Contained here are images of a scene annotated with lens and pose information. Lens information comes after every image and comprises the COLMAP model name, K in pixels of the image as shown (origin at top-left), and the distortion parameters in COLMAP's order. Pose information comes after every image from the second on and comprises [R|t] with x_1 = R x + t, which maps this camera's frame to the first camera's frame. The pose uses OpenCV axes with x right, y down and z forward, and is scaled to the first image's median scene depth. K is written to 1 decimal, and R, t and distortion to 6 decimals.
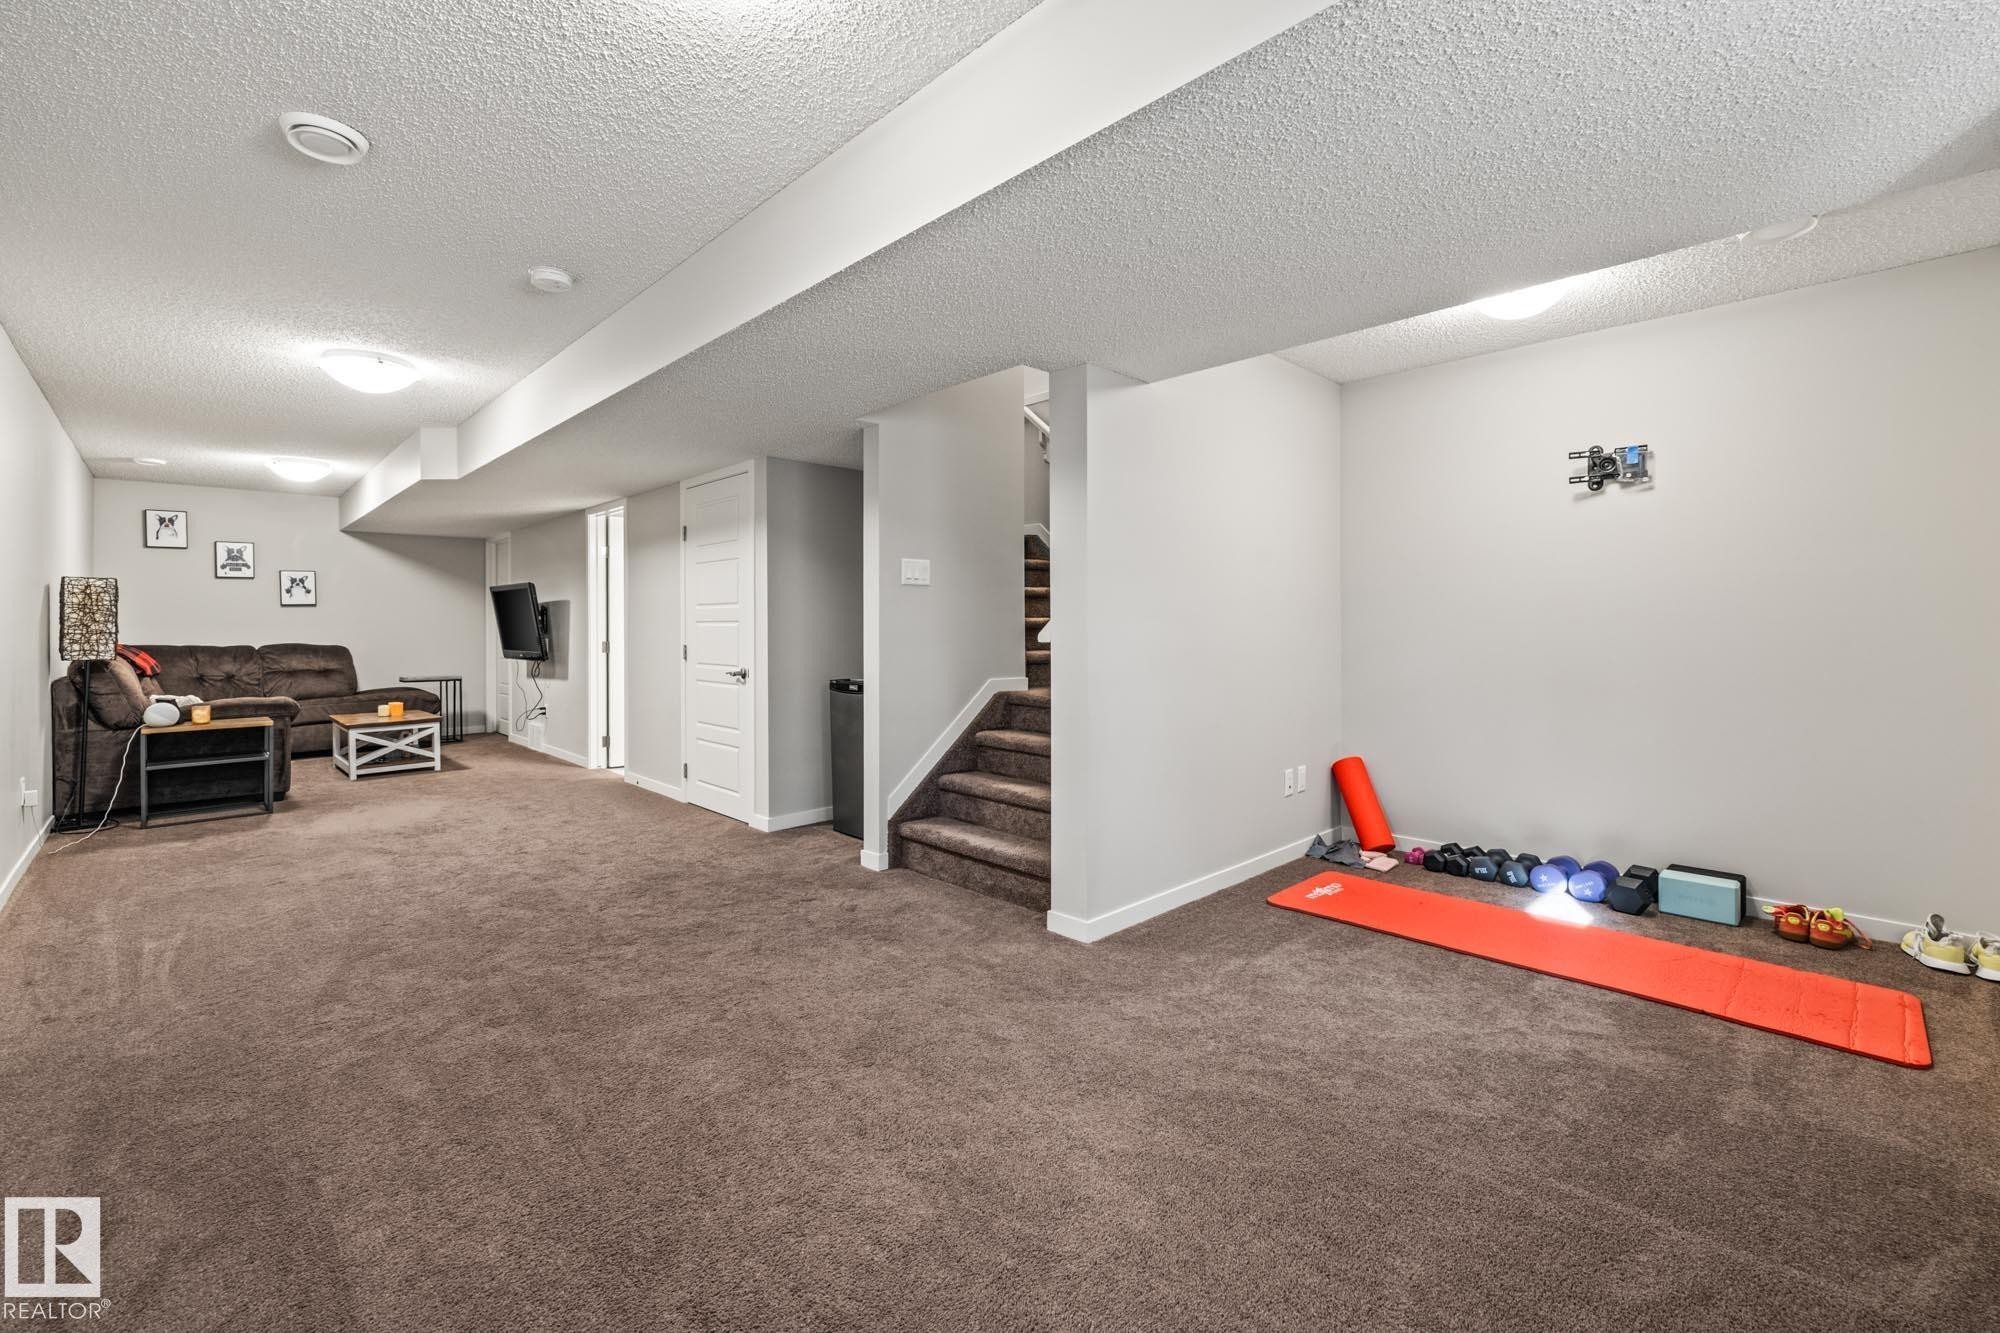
lens RADIAL K [[838.7, 0, 1001.6], [0, 838.7, 657.2], [0, 0, 1]] dist [0.013890, 0.000057]
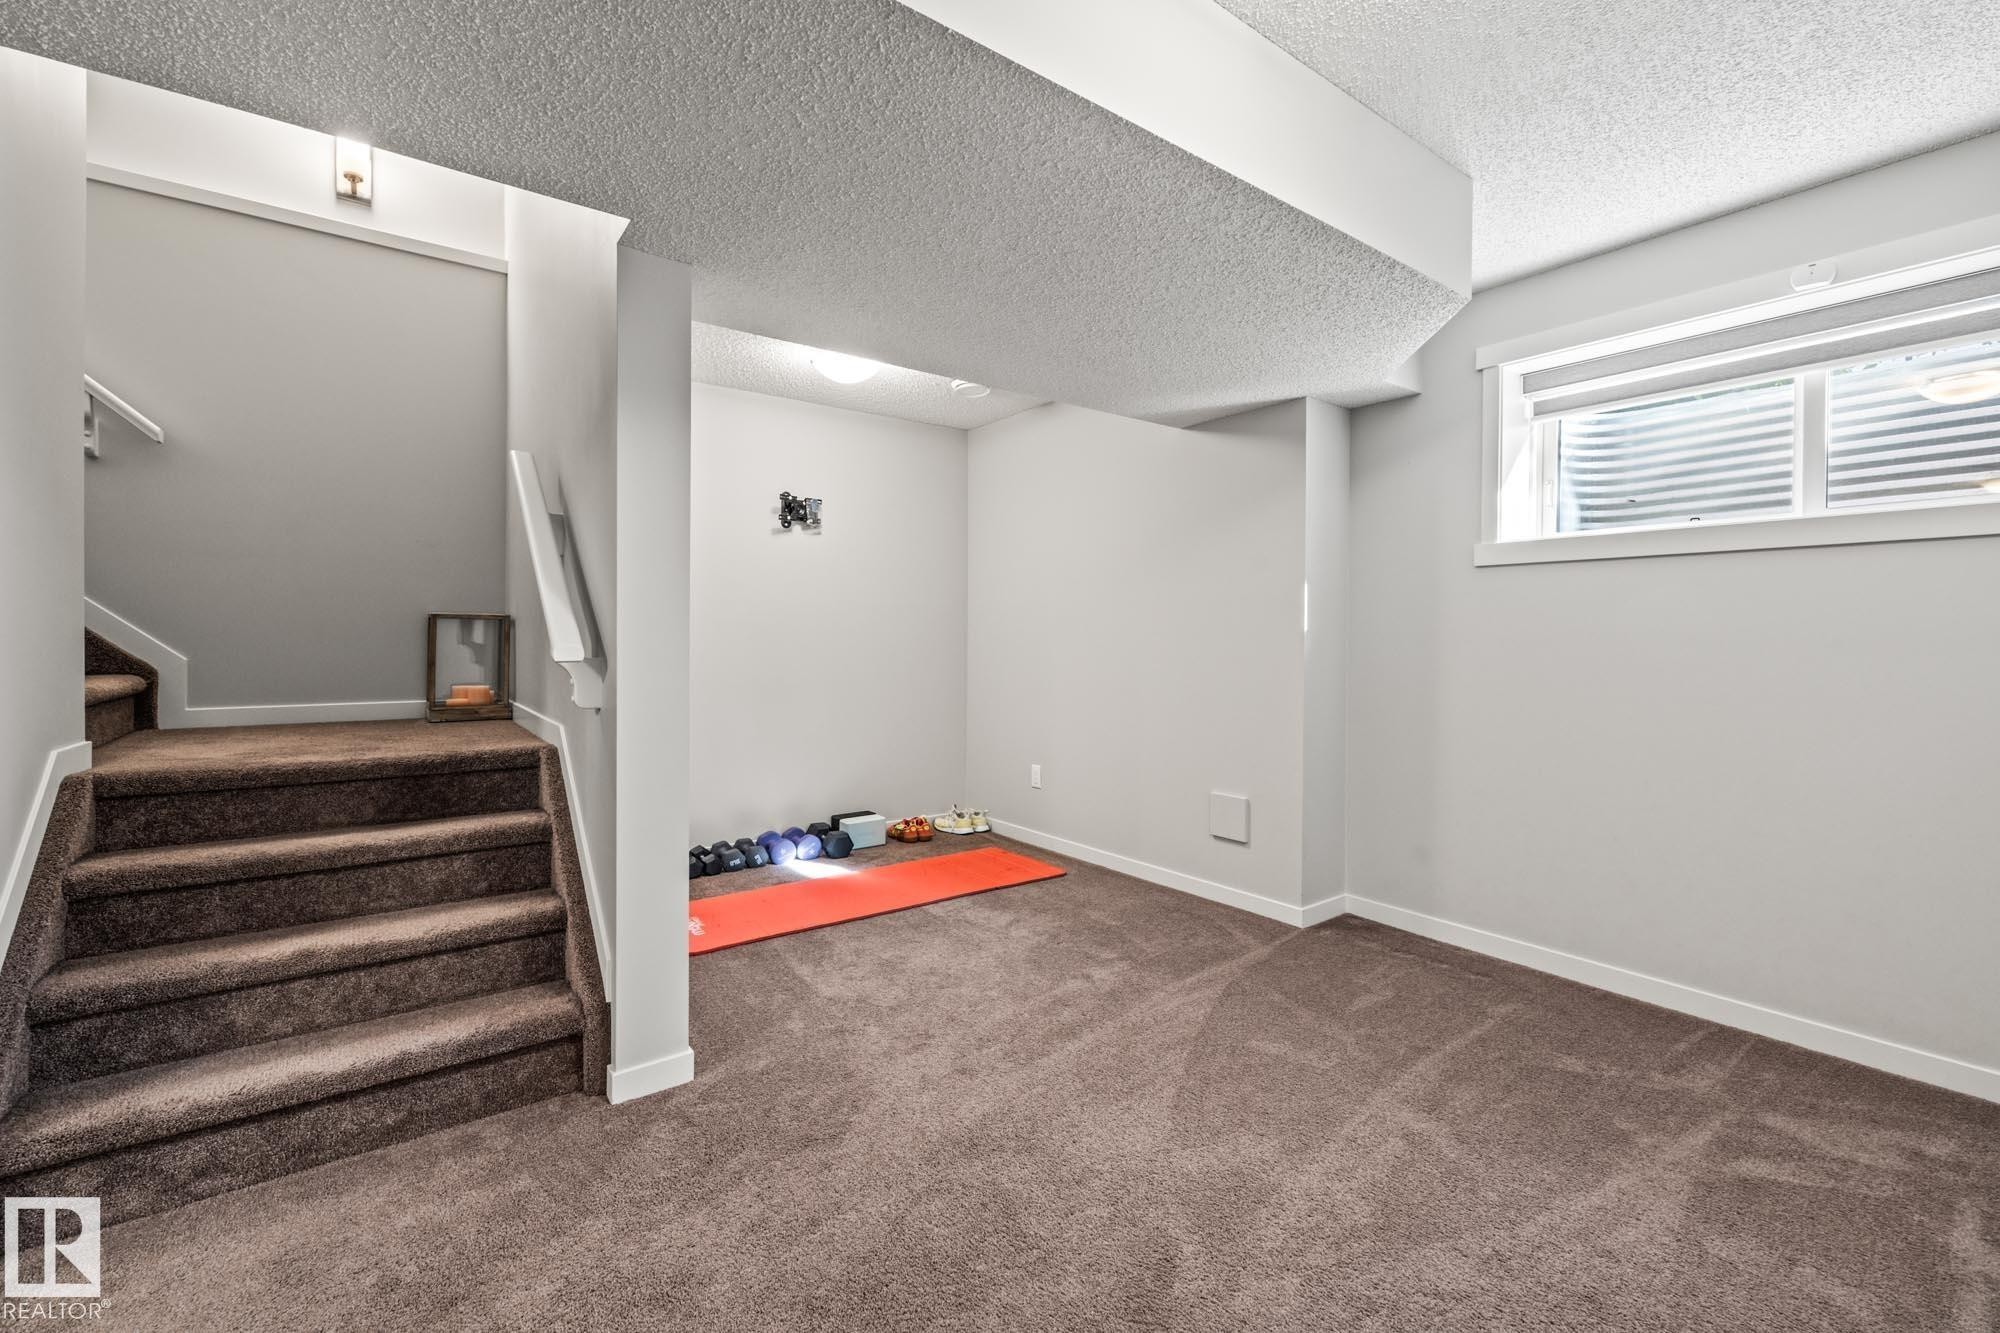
lens RADIAL K [[838.7, 0, 1006.0], [0, 838.7, 647.8], [0, 0, 1]] dist [0.013890, 0.000057]
pose [[0.162901, -0.015328, 0.986523, -0.495227], [0.035365, 0.999328, 0.009687, -0.024478], [-0.986008, 0.033310, 0.163333, 0.530801]]
